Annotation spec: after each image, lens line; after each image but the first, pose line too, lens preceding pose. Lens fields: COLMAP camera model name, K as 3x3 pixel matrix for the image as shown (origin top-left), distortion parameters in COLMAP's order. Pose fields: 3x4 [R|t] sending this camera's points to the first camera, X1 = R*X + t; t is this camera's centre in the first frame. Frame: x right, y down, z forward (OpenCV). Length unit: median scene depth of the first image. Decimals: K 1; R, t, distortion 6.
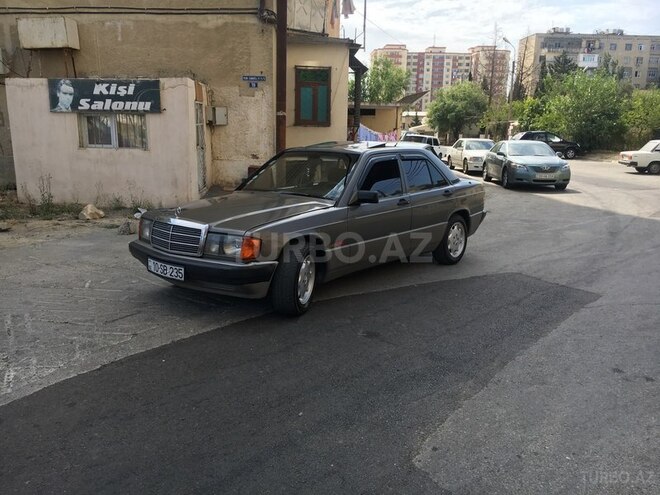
lens RADIAL K [[562.7, 0, 327.2], [0, 562.7, 248.8], [0, 0, 1]] dist [0.084487, -0.120696]
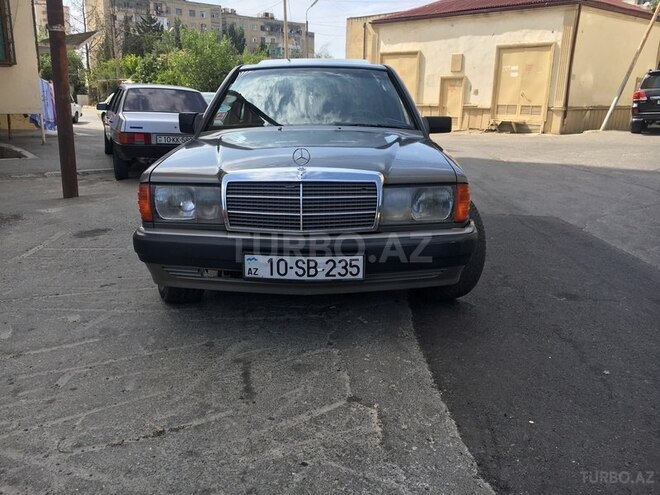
lens RADIAL K [[562.7, 0, 327.2], [0, 562.7, 248.8], [0, 0, 1]] dist [0.084487, -0.120696]
pose [[0.762631, -0.174328, 0.622899, -0.259864], [0.136797, 0.984684, 0.108095, -0.015215], [-0.632203, 0.002774, 0.774798, 0.252805]]
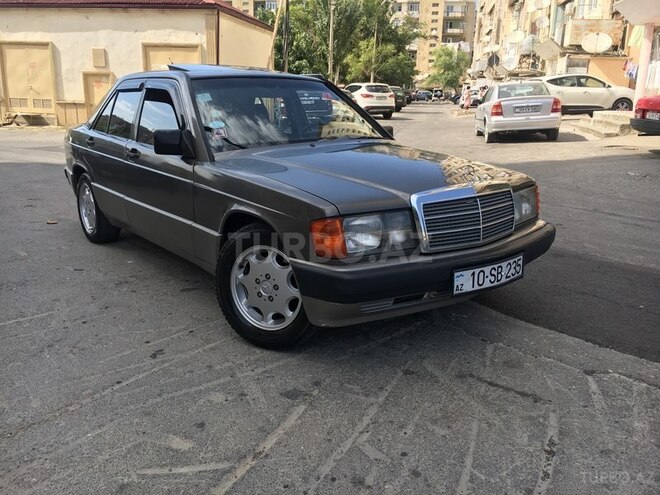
lens RADIAL K [[562.7, 0, 327.2], [0, 562.7, 248.8], [0, 0, 1]] dist [0.084487, -0.120696]
pose [[0.189753, -0.264236, 0.945607, -0.372249], [0.192338, 0.954448, 0.228110, -0.065904], [-0.962808, 0.138592, 0.231932, 0.447005]]
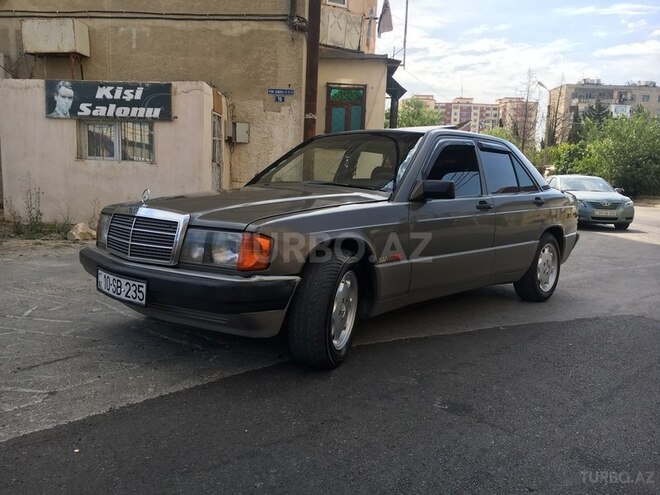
lens RADIAL K [[562.7, 0, 327.2], [0, 562.7, 248.8], [0, 0, 1]] dist [0.084487, -0.120696]
pose [[0.998733, 0.025344, -0.043484, -0.013703], [-0.028757, 0.996400, -0.079753, 0.016682], [0.041306, 0.080902, 0.995866, 0.166662]]
